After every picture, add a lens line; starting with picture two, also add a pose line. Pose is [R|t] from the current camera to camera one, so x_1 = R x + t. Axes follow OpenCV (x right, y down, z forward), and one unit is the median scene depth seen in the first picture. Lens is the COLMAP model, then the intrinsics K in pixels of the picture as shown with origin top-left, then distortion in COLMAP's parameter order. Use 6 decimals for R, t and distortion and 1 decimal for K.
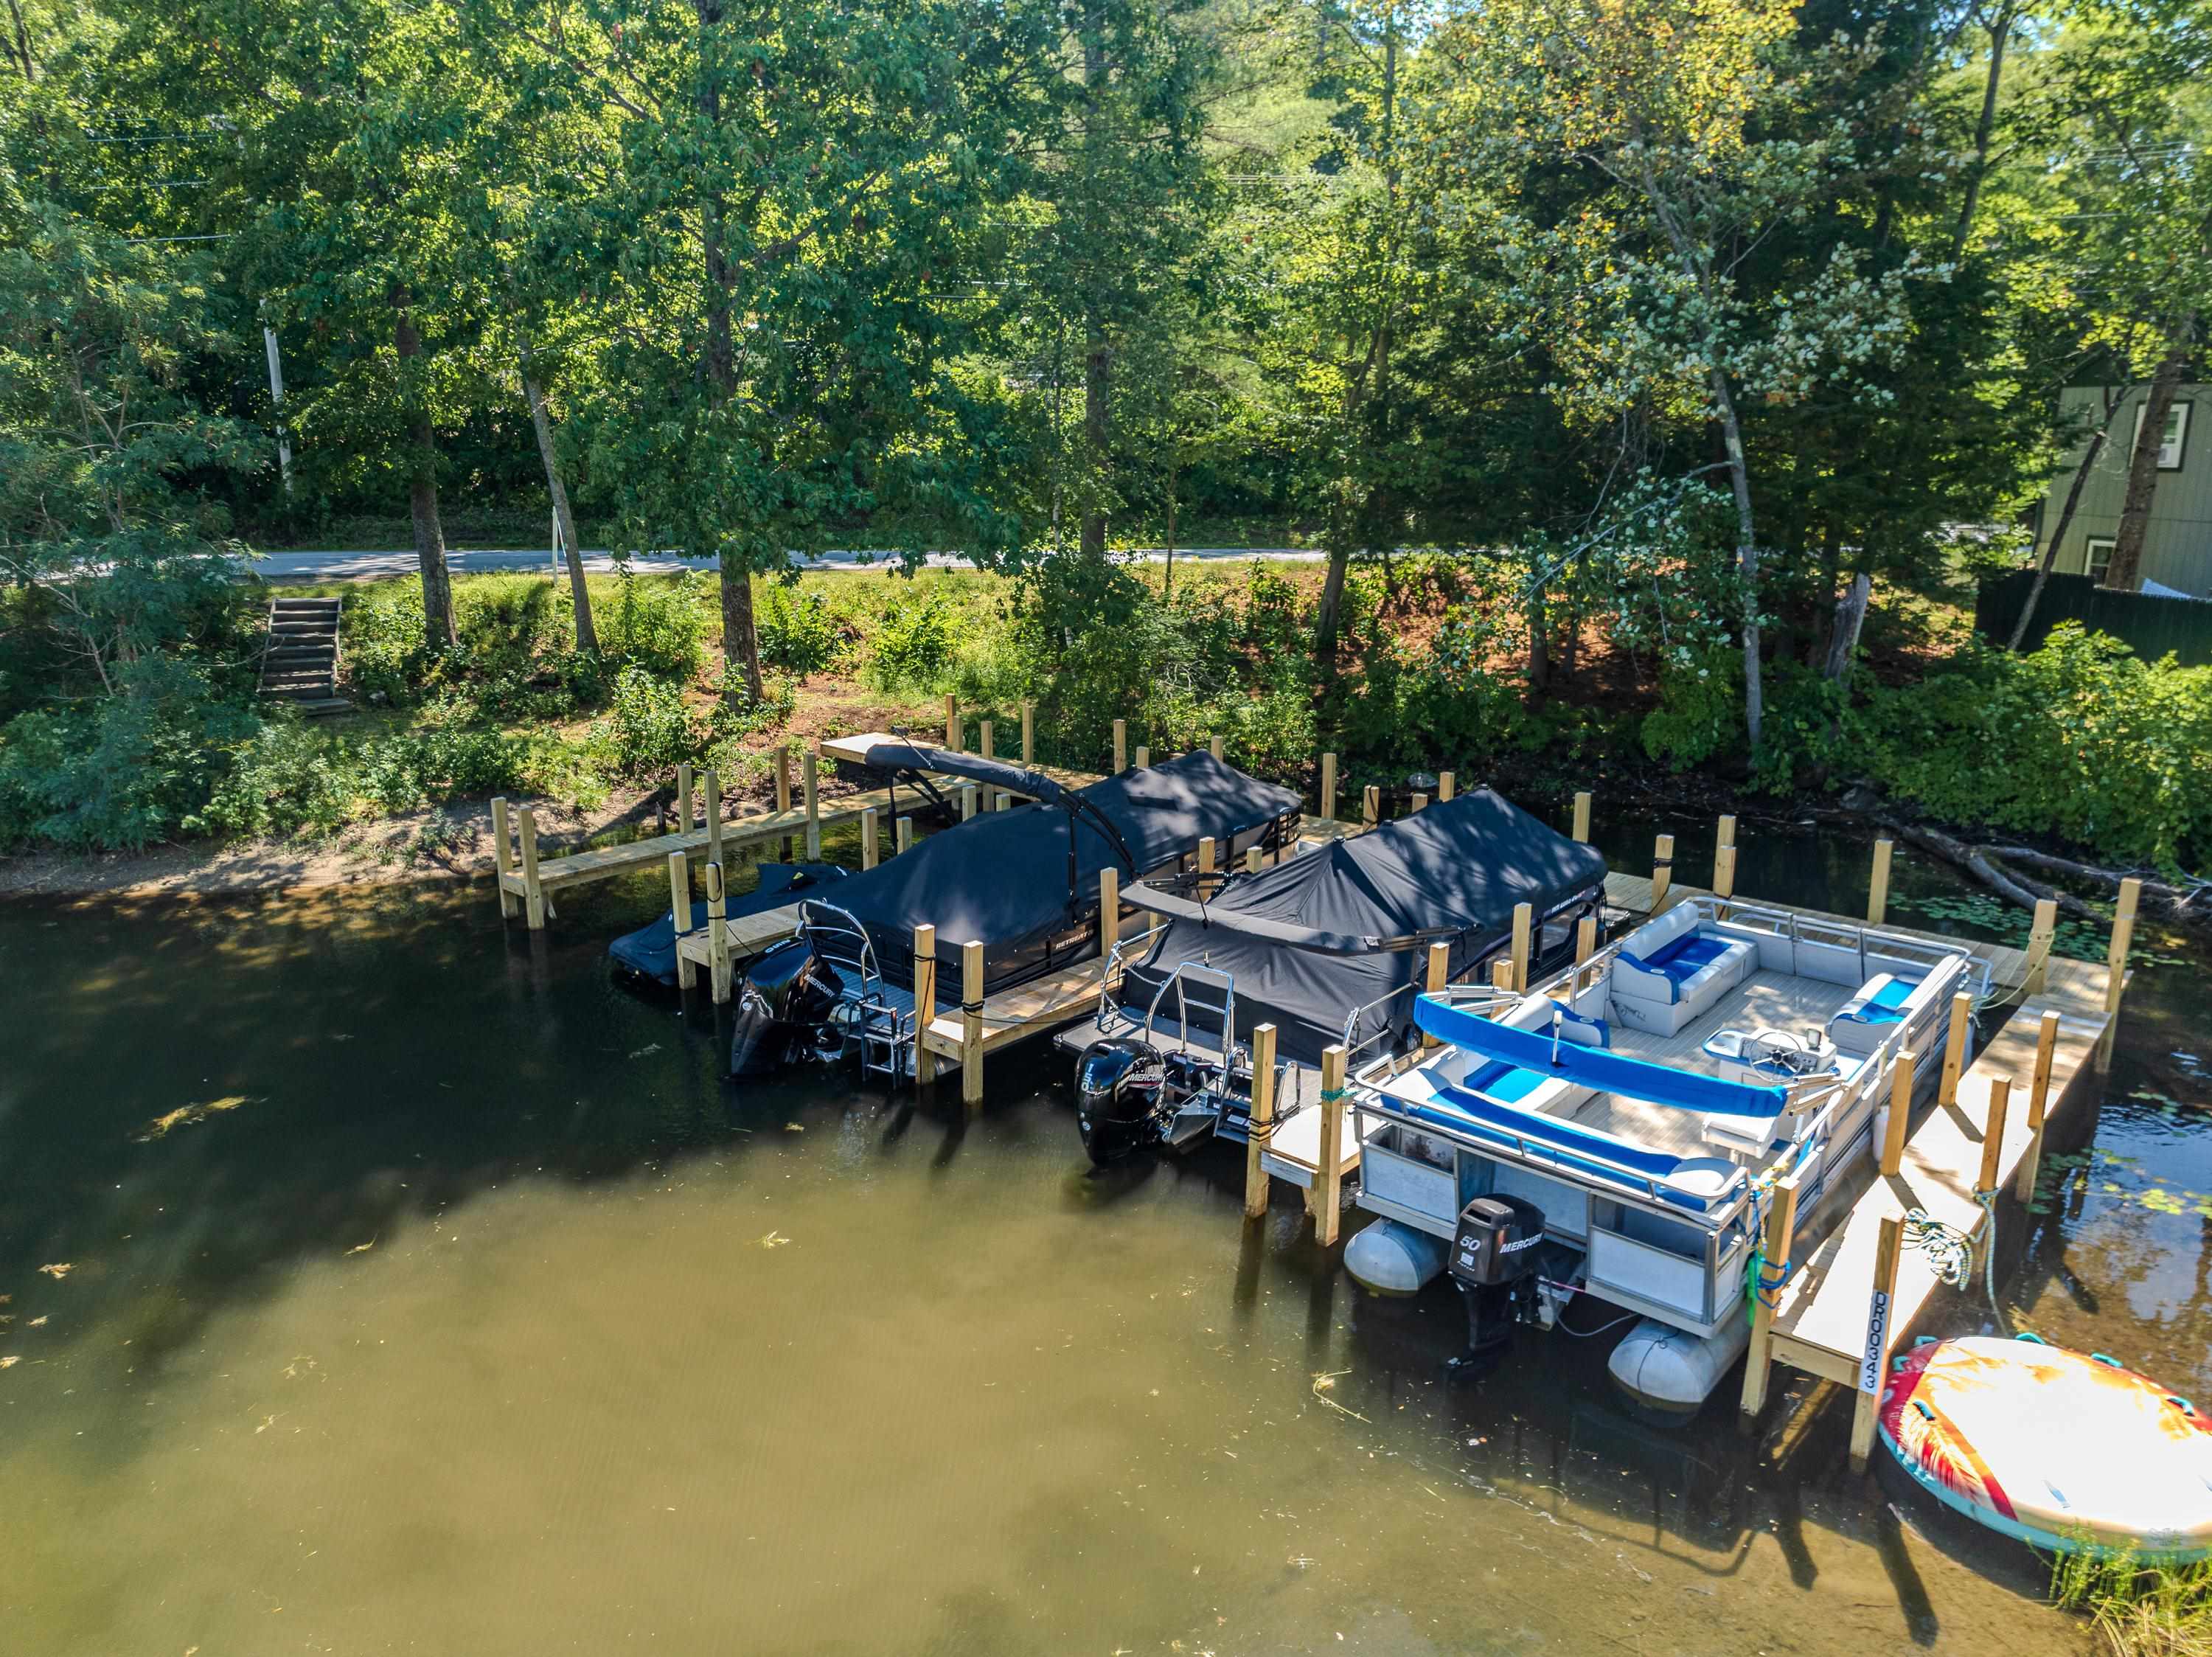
lens RADIAL K [[1539.6, 0, 1121.0], [0, 1539.6, 815.2], [0, 0, 1]] dist [-0.037561, -0.001212]
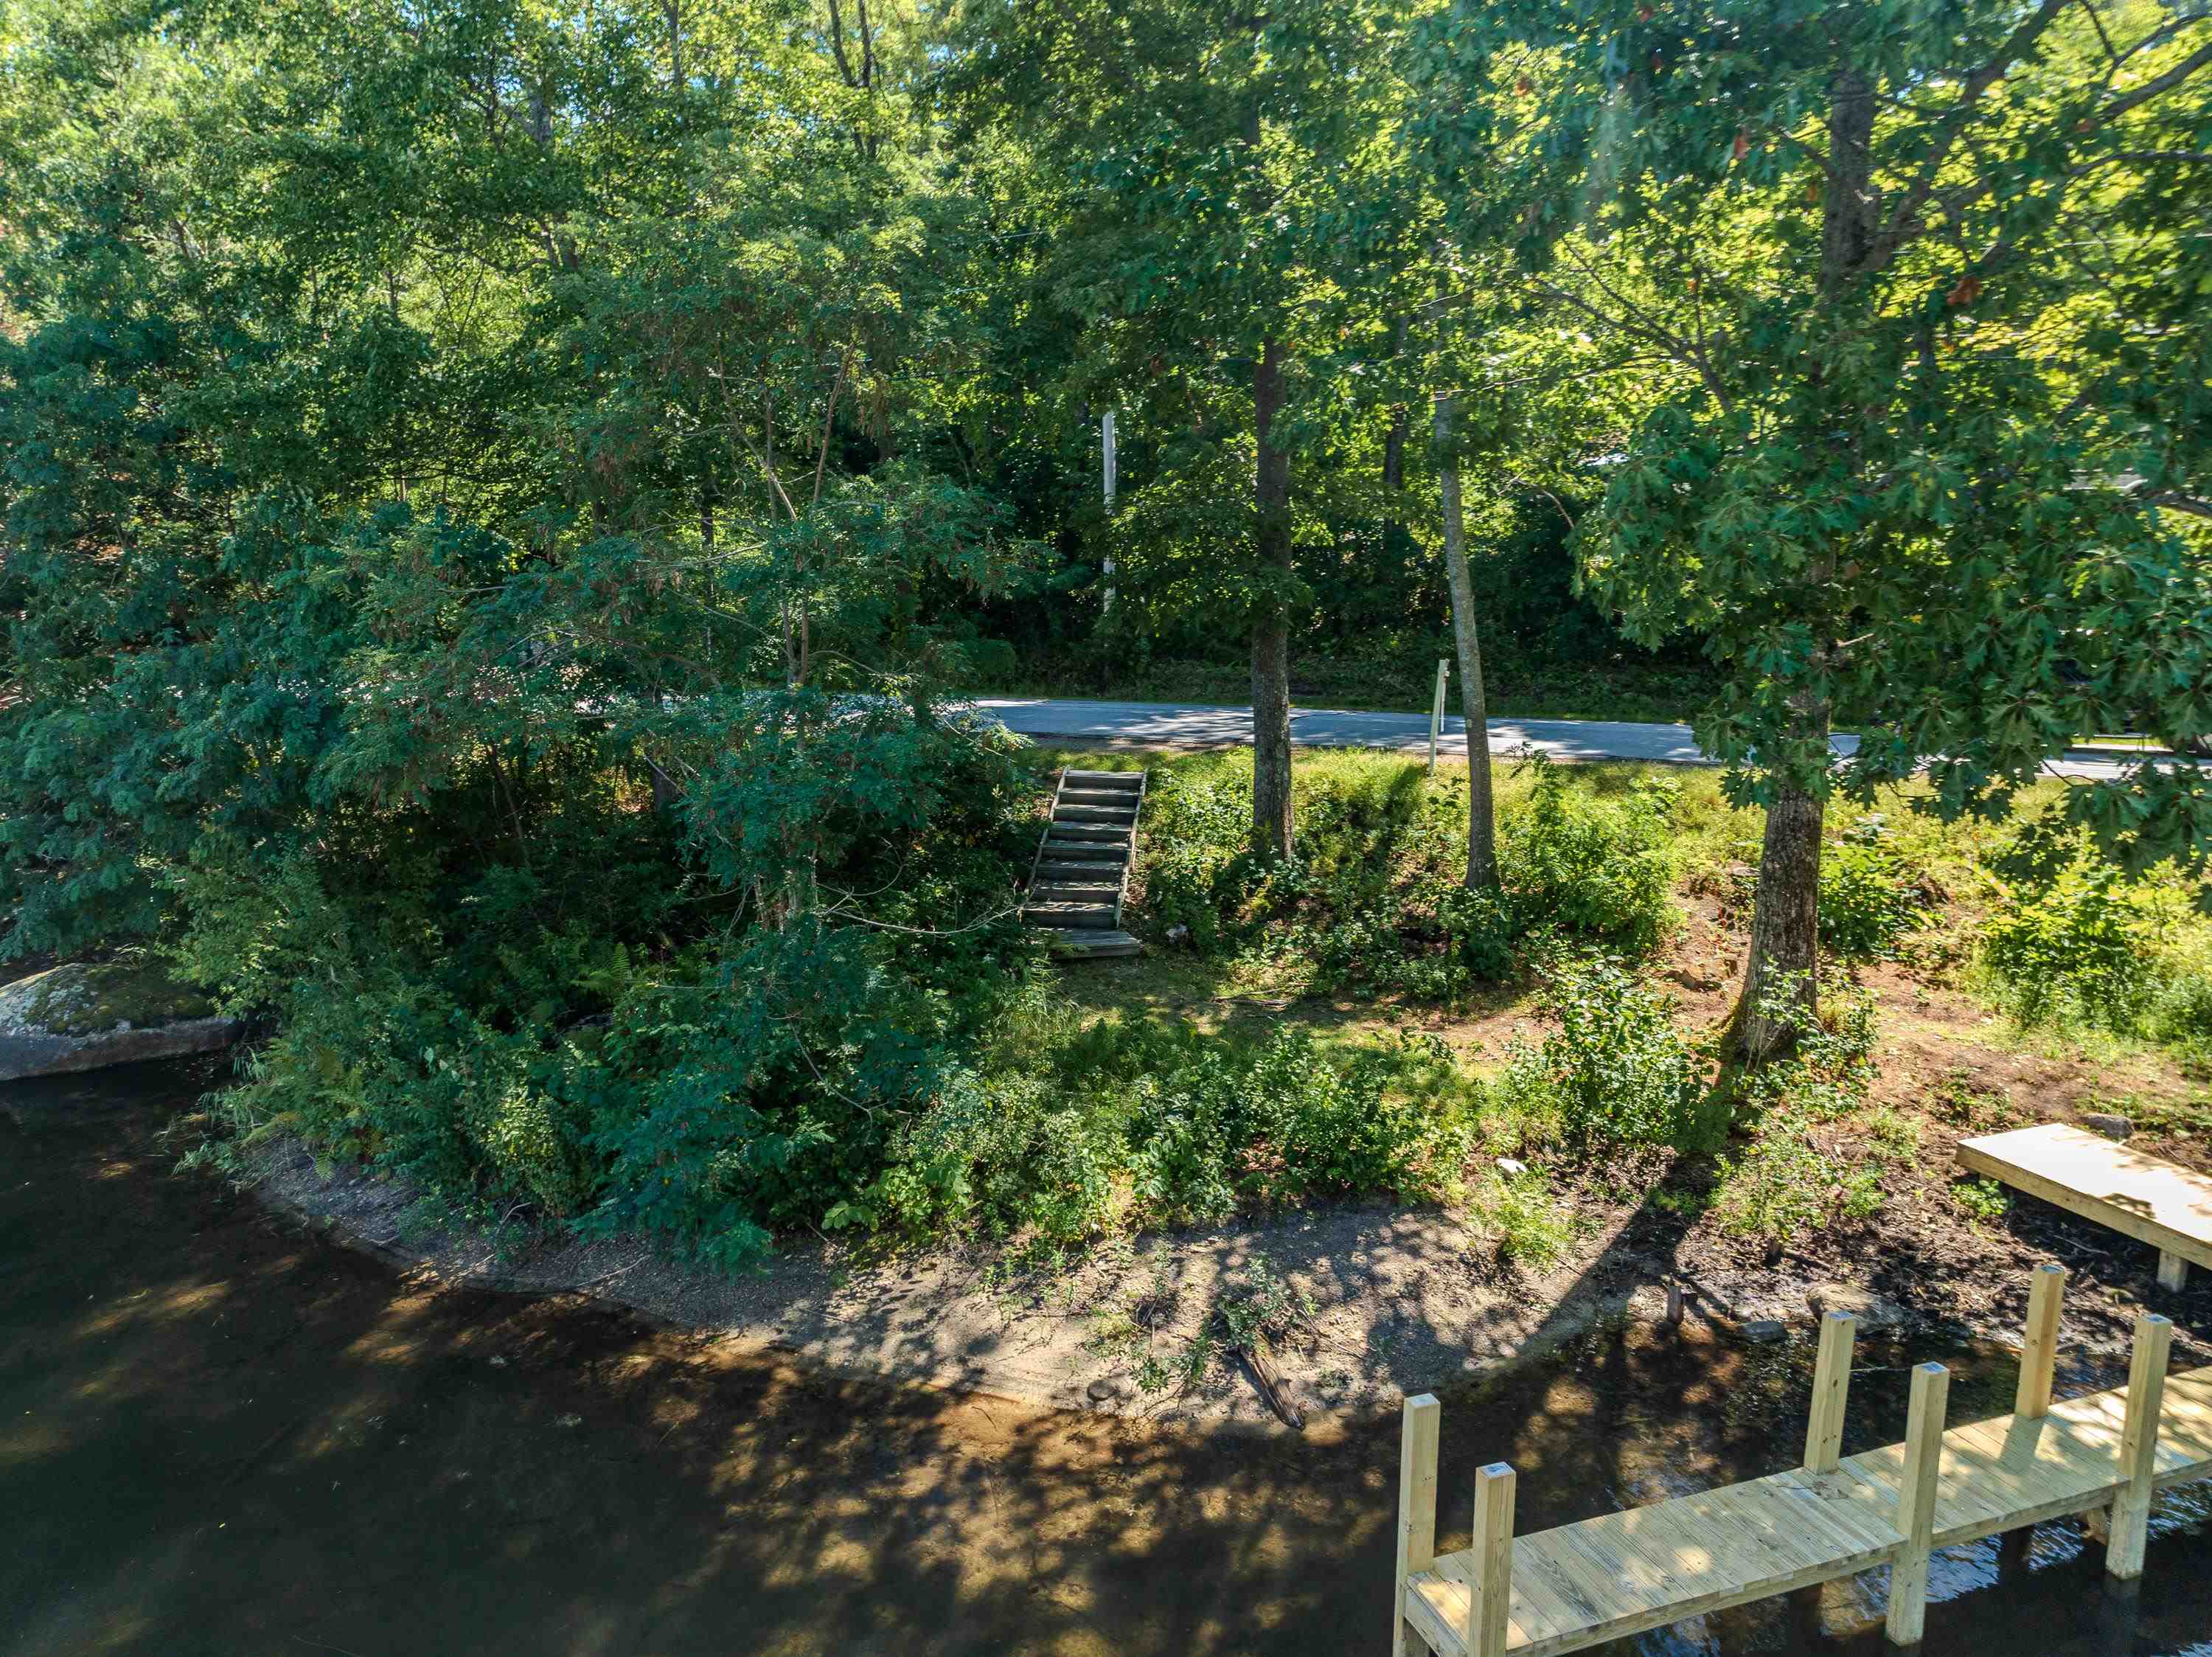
lens RADIAL K [[1539.6, 0, 1107.7], [0, 1539.6, 834.1], [0, 0, 1]] dist [-0.037561, -0.001212]
pose [[0.874478, 0.076511, -0.478993, -0.183398], [-0.116208, 0.991770, -0.053737, -0.077266], [0.470940, 0.102655, 0.876172, 0.369990]]
